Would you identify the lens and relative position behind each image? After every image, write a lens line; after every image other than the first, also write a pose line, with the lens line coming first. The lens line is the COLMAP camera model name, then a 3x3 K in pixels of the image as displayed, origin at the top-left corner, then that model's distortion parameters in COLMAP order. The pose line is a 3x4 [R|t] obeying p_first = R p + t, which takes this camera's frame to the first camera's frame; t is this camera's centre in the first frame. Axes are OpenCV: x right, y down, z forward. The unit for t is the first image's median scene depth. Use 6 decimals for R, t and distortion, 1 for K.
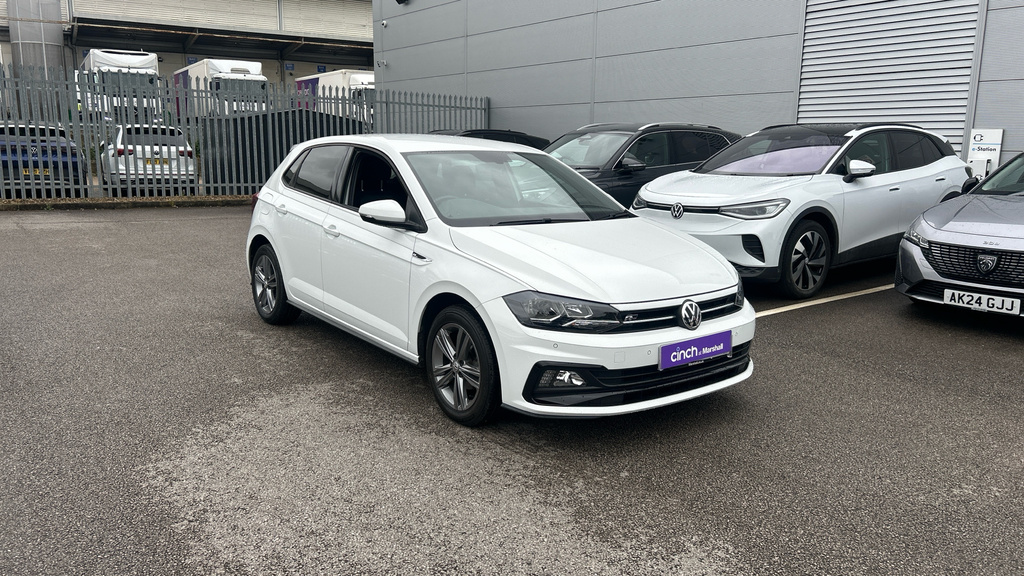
lens RADIAL K [[777.6, 0, 512.0], [0, 777.6, 288.0], [0, 0, 1]] dist [0.061016, -0.075687]
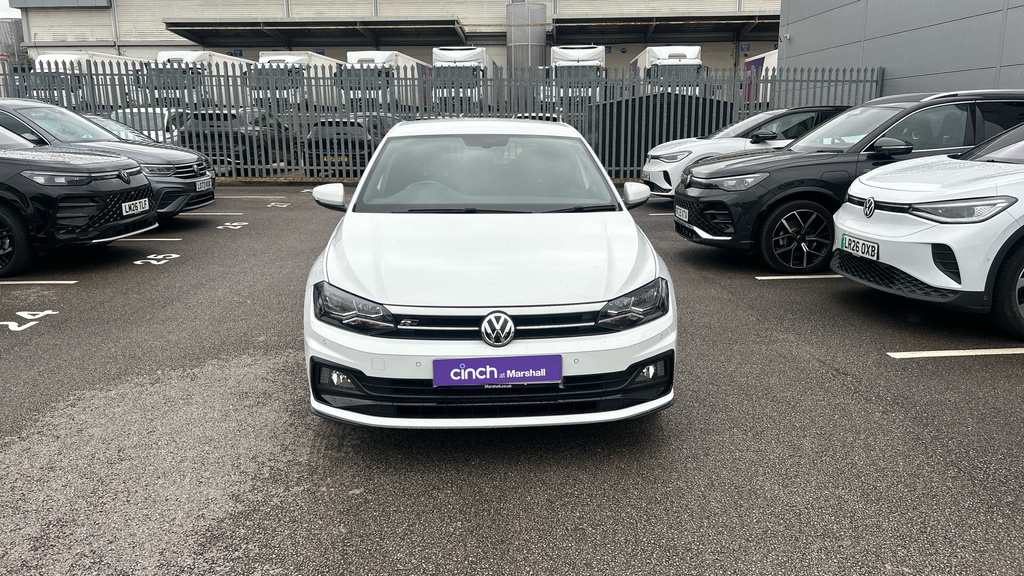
lens RADIAL K [[777.6, 0, 512.0], [0, 777.6, 288.0], [0, 0, 1]] dist [0.061016, -0.075687]
pose [[0.824124, 0.098273, -0.557820, 0.384320], [-0.086254, 0.995122, 0.047882, -0.027964], [0.559804, 0.008653, 0.828580, 0.169859]]
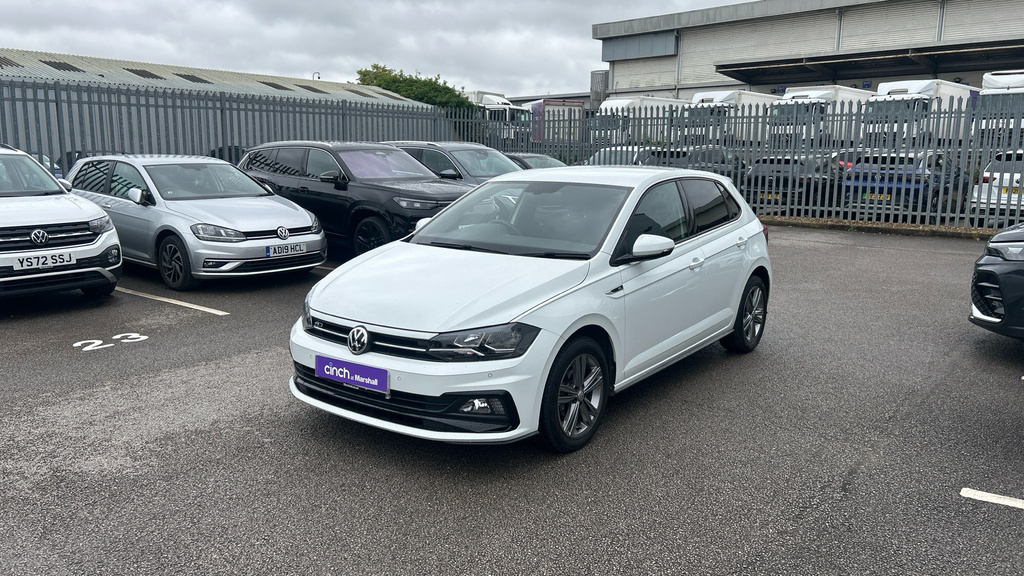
lens RADIAL K [[776.8, 0, 491.3], [0, 776.8, 289.8], [0, 0, 1]] dist [0.024168, -0.004987]
pose [[0.240490, 0.150807, -0.958865, 0.680020], [-0.178662, 0.977856, 0.108984, -0.095106], [0.954067, 0.145103, 0.262108, 0.483709]]
